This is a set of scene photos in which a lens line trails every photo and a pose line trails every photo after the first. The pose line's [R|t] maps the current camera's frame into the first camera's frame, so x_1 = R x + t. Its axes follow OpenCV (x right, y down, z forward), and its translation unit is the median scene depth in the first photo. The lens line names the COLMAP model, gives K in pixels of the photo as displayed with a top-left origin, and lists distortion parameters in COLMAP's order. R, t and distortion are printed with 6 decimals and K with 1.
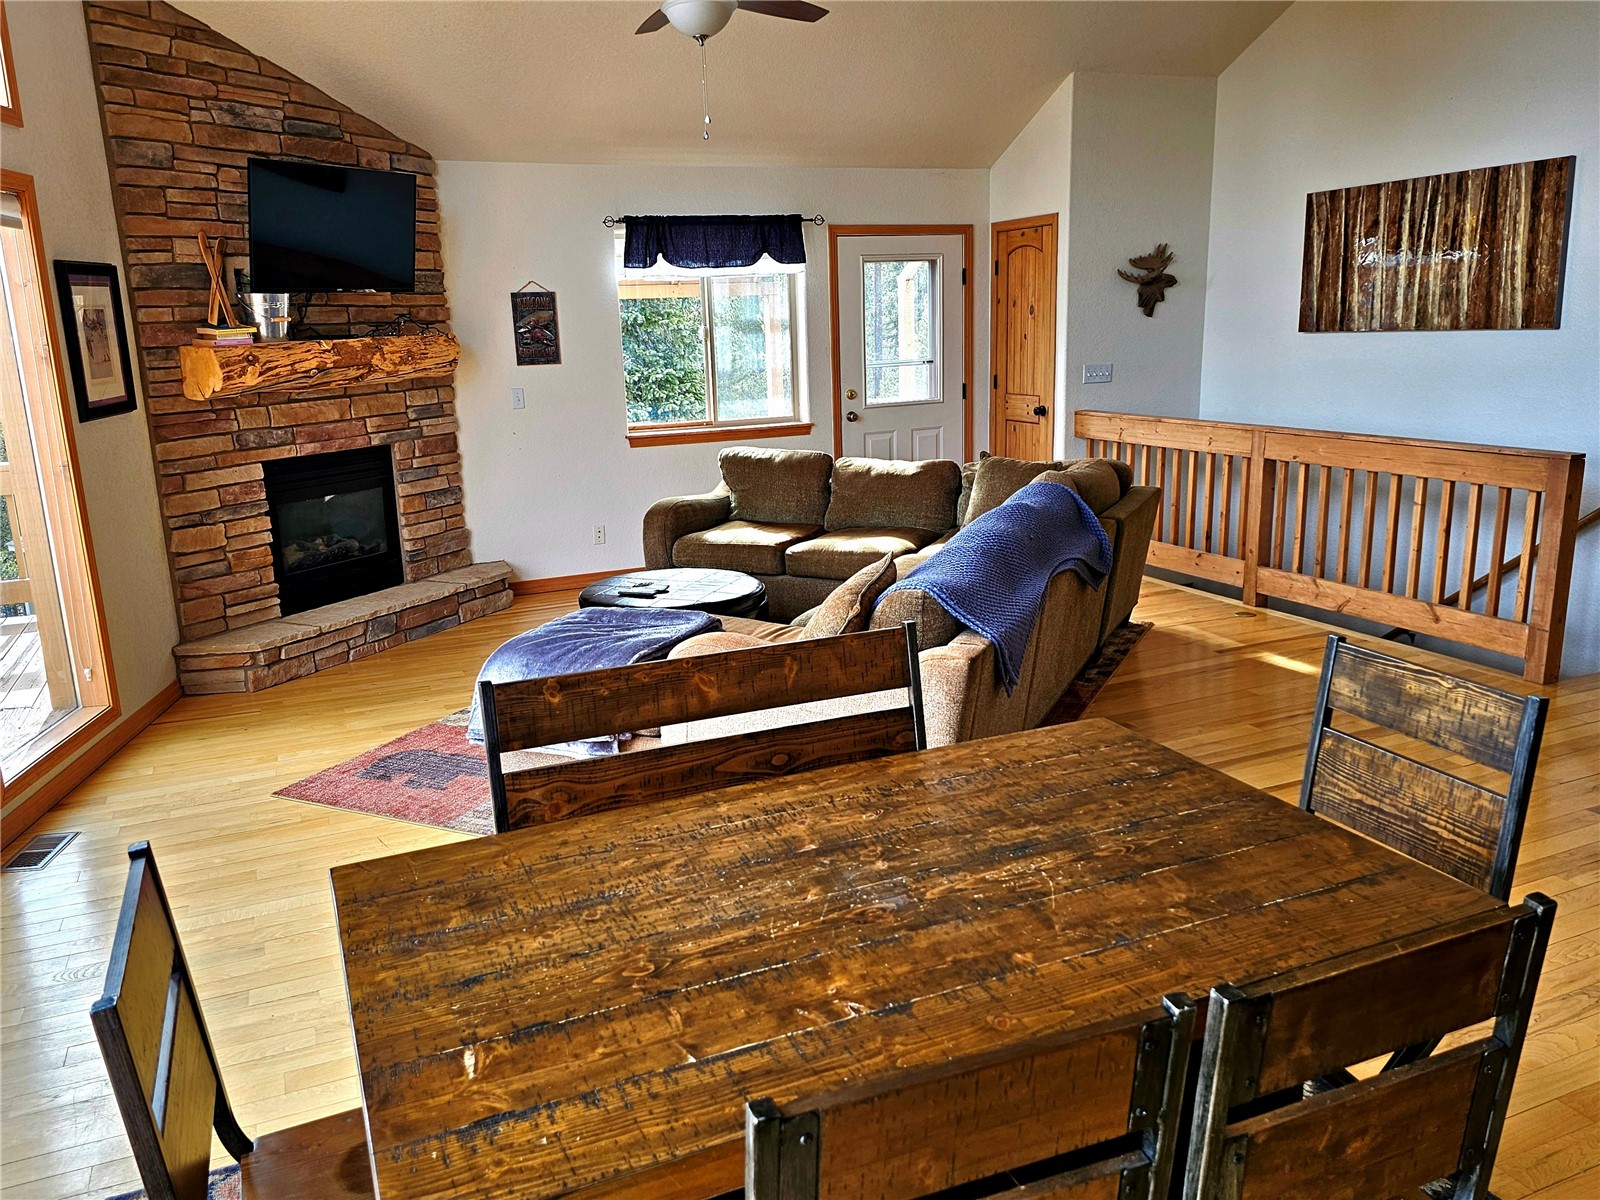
lens RADIAL K [[1210.8, 0, 845.2], [0, 1210.8, 603.9], [0, 0, 1]] dist [0.106591, -0.119287]
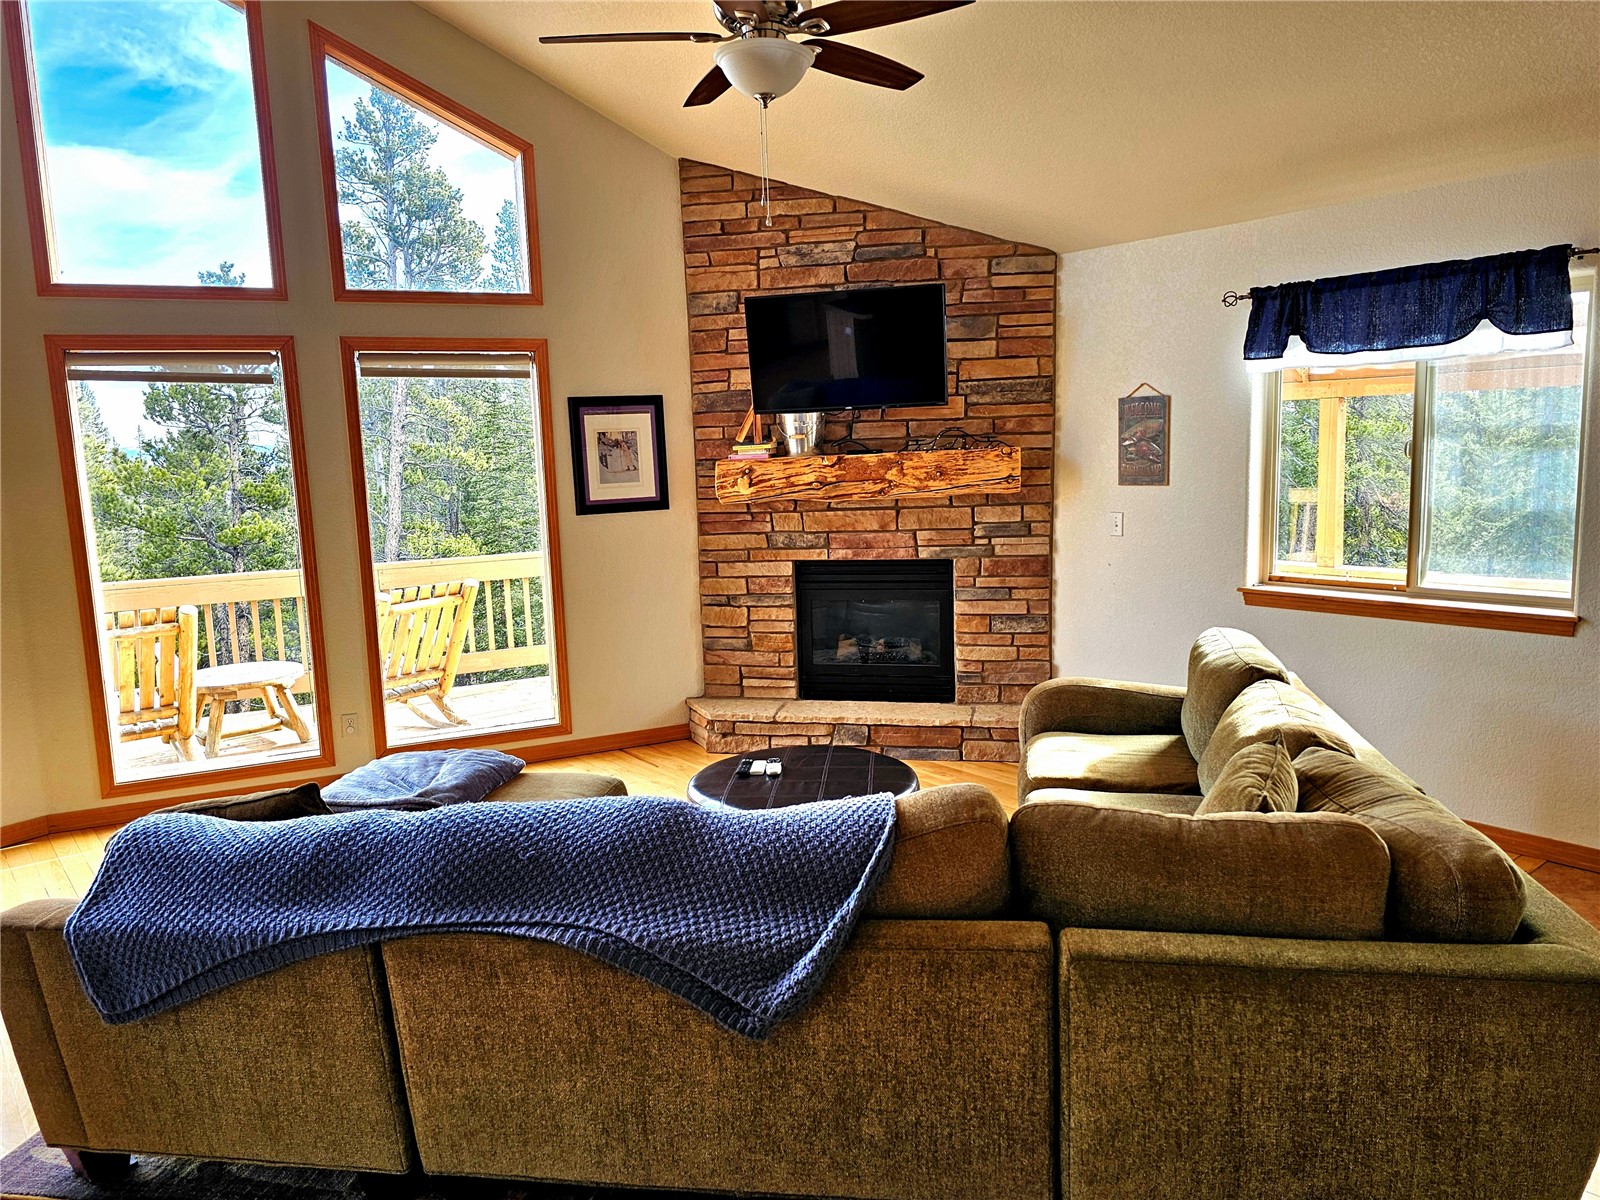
lens RADIAL K [[1210.8, 0, 845.2], [0, 1210.8, 603.9], [0, 0, 1]] dist [0.106591, -0.119287]
pose [[0.219674, 0.169637, -0.960712, 0.574670], [-0.200016, 0.971678, 0.125838, -0.215220], [0.954849, 0.164514, 0.247382, 0.746376]]
